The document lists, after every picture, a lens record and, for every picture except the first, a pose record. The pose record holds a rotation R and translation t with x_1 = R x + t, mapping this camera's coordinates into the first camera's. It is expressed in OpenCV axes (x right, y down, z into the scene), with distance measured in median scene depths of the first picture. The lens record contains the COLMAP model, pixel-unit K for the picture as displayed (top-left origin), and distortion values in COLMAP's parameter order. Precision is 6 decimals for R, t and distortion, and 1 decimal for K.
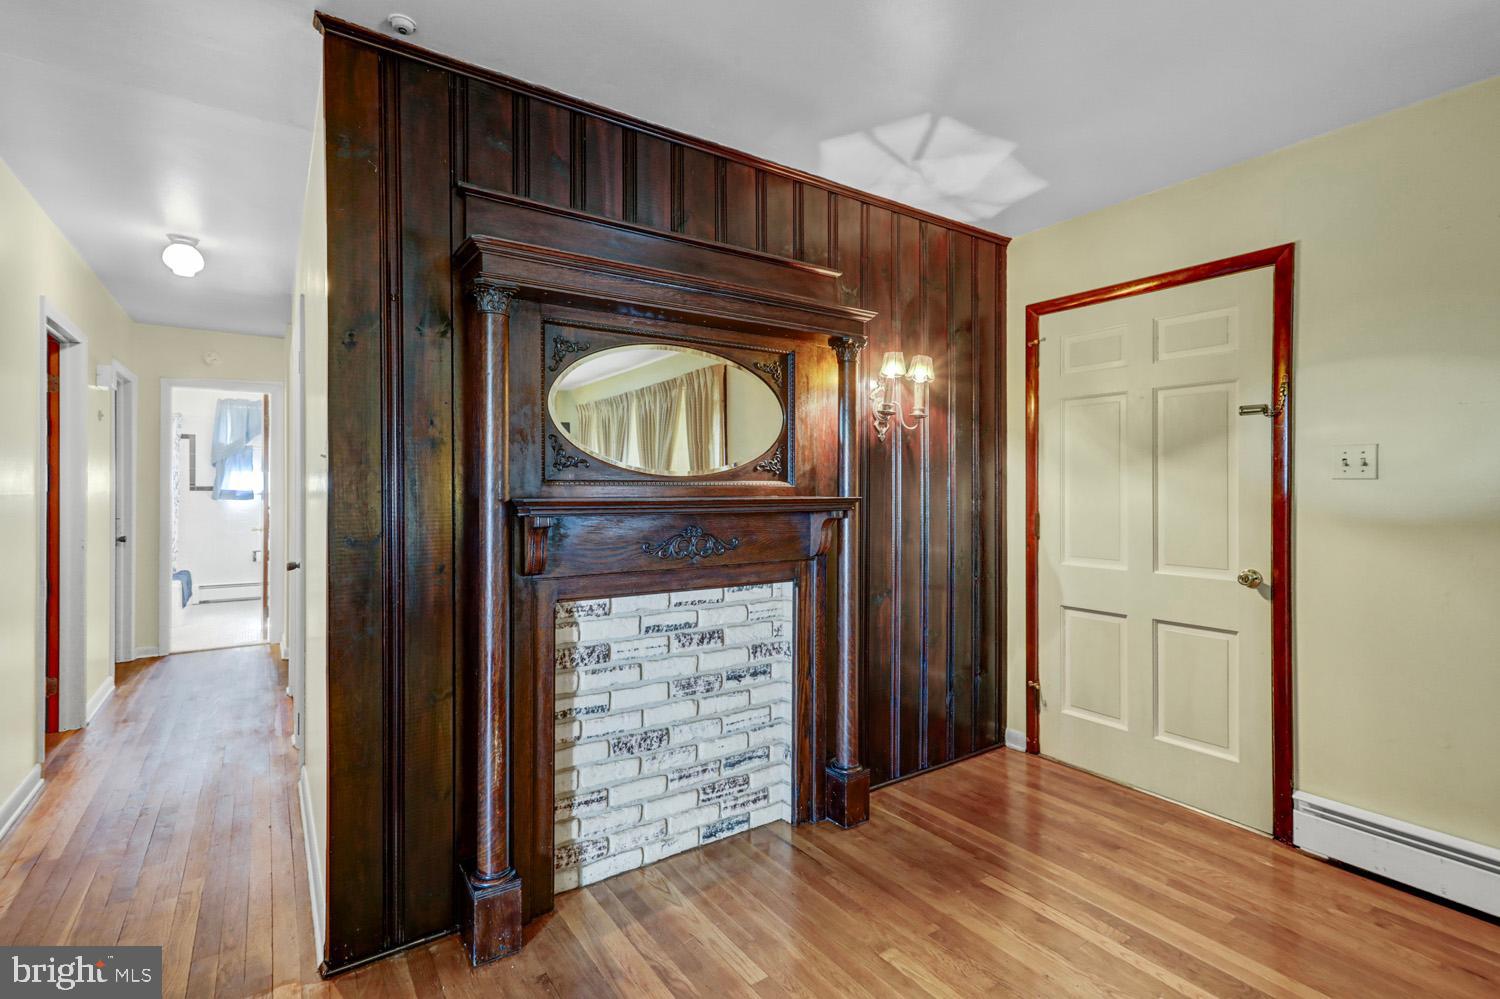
lens RADIAL K [[724.5, 0, 751.8], [0, 724.5, 488.2], [0, 0, 1]] dist [-0.002394, 0.004400]
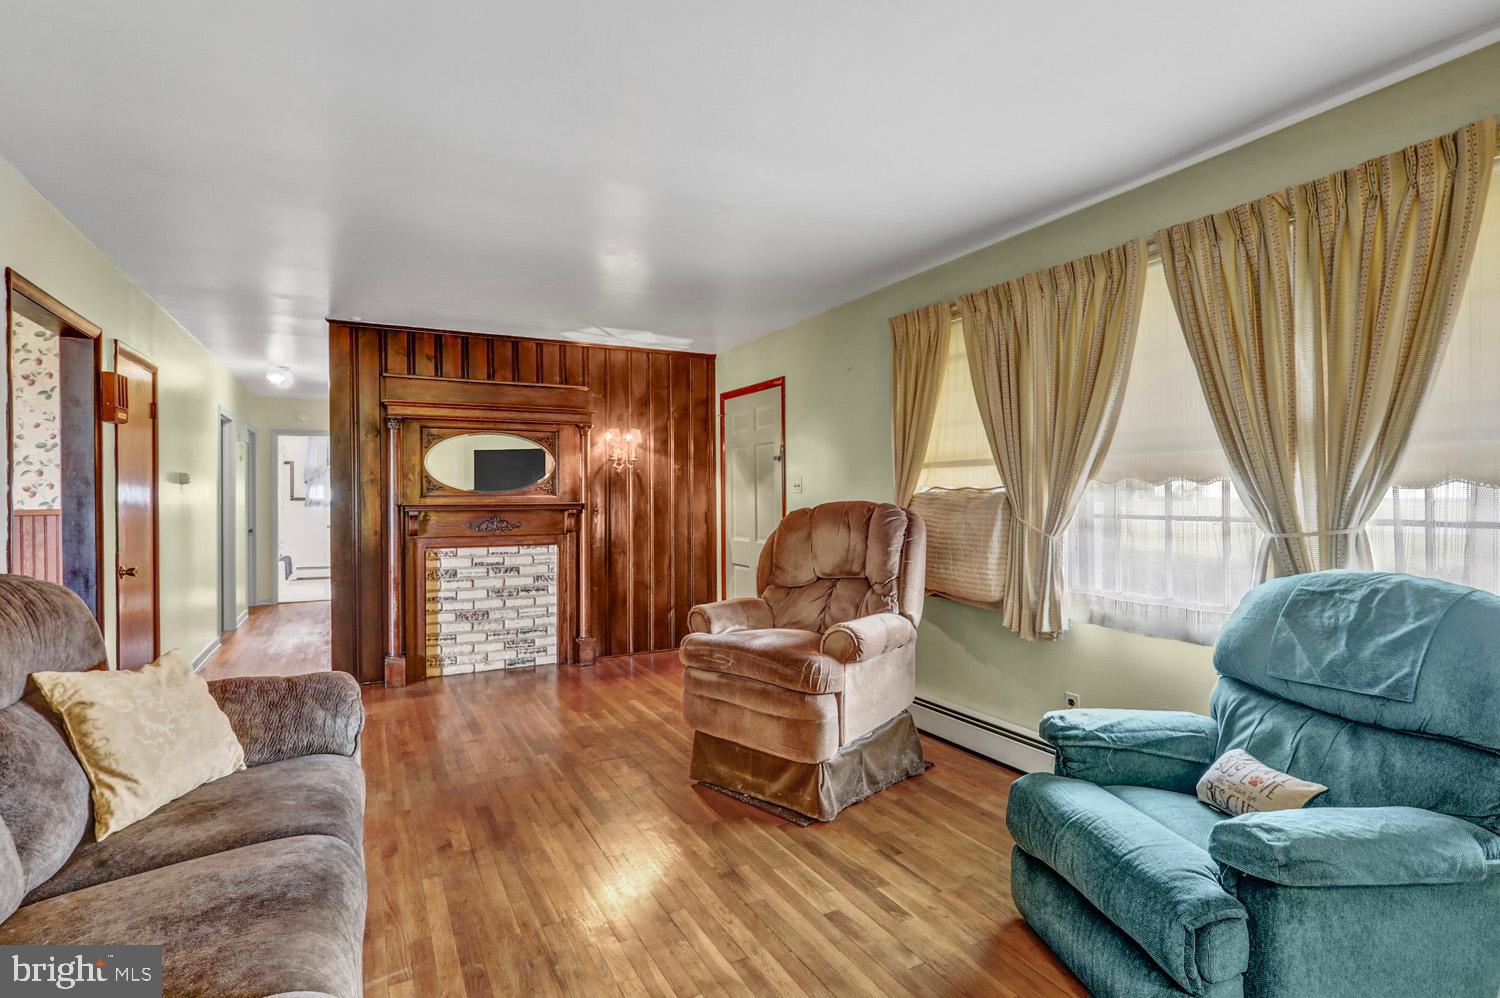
lens RADIAL K [[724.5, 0, 722.4], [0, 724.5, 497.3], [0, 0, 1]] dist [-0.002394, 0.004400]
pose [[0.991763, -0.004186, -0.128020, 0.814883], [0.004394, 0.999989, 0.001346, -0.004841], [0.128013, -0.001897, 0.991771, -0.995355]]
